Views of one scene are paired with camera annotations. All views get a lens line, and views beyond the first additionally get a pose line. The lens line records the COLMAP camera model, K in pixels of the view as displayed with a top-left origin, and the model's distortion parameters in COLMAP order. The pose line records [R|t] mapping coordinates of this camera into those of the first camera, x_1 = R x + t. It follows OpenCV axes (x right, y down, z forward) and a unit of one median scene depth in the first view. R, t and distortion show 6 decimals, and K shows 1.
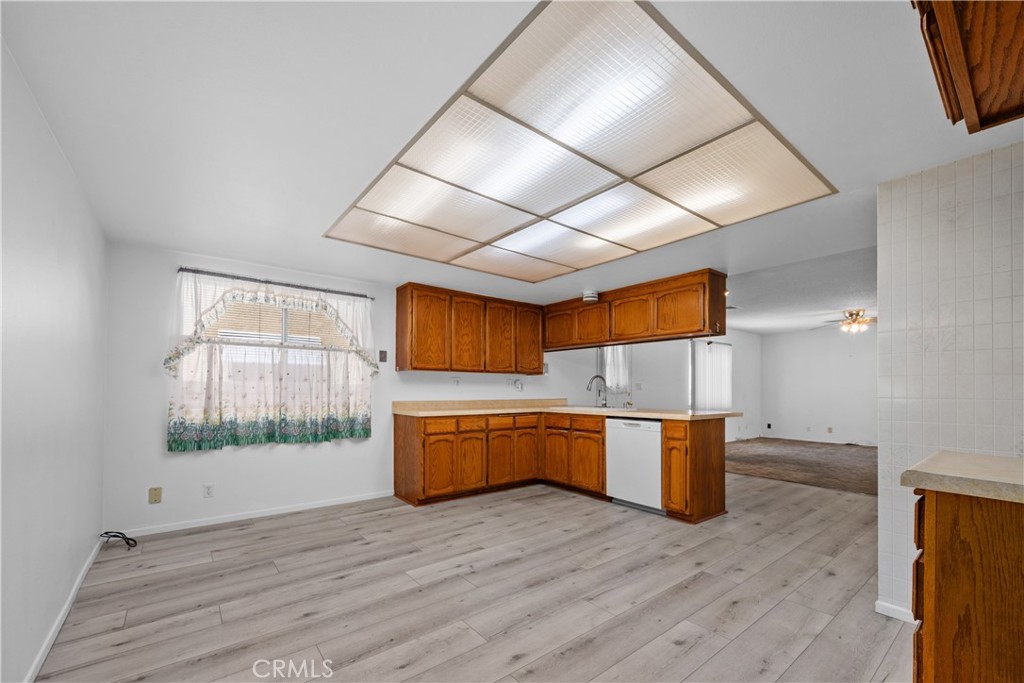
lens RADIAL K [[417.6, 0, 514.0], [0, 417.6, 376.3], [0, 0, 1]] dist [-0.000361, -0.000045]
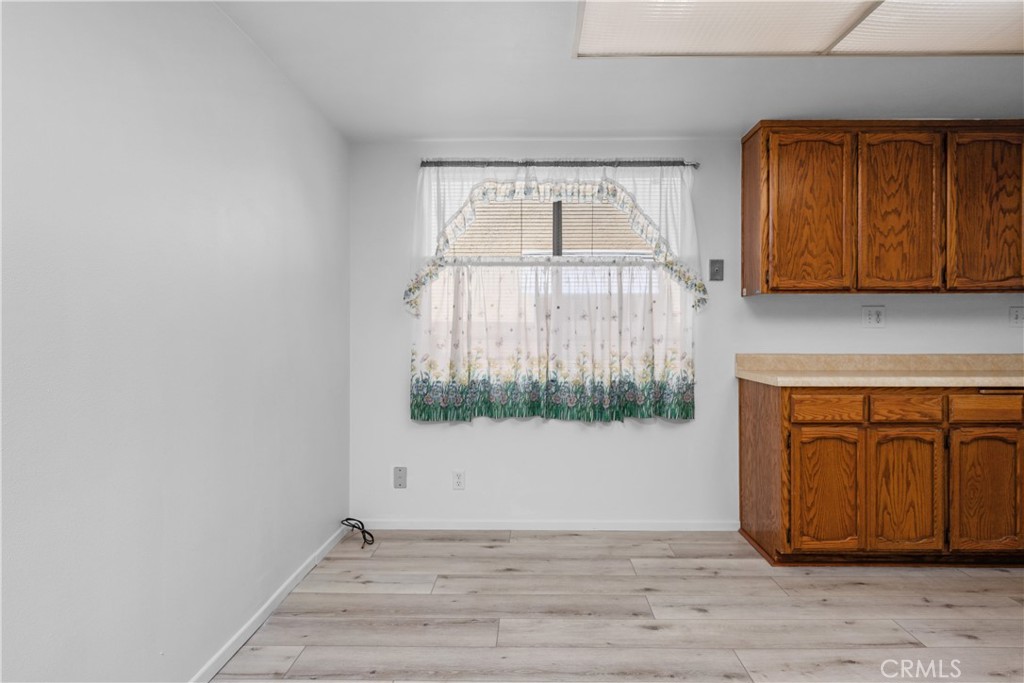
lens RADIAL K [[661.3, 0, 514.5], [0, 661.3, 330.9], [0, 0, 1]] dist [-0.001120, 0.000049]
pose [[0.771000, -0.006002, -0.636807, 0.032536], [0.025199, 0.999460, 0.021088, 0.006864], [0.636337, -0.032306, 0.770735, 0.204329]]
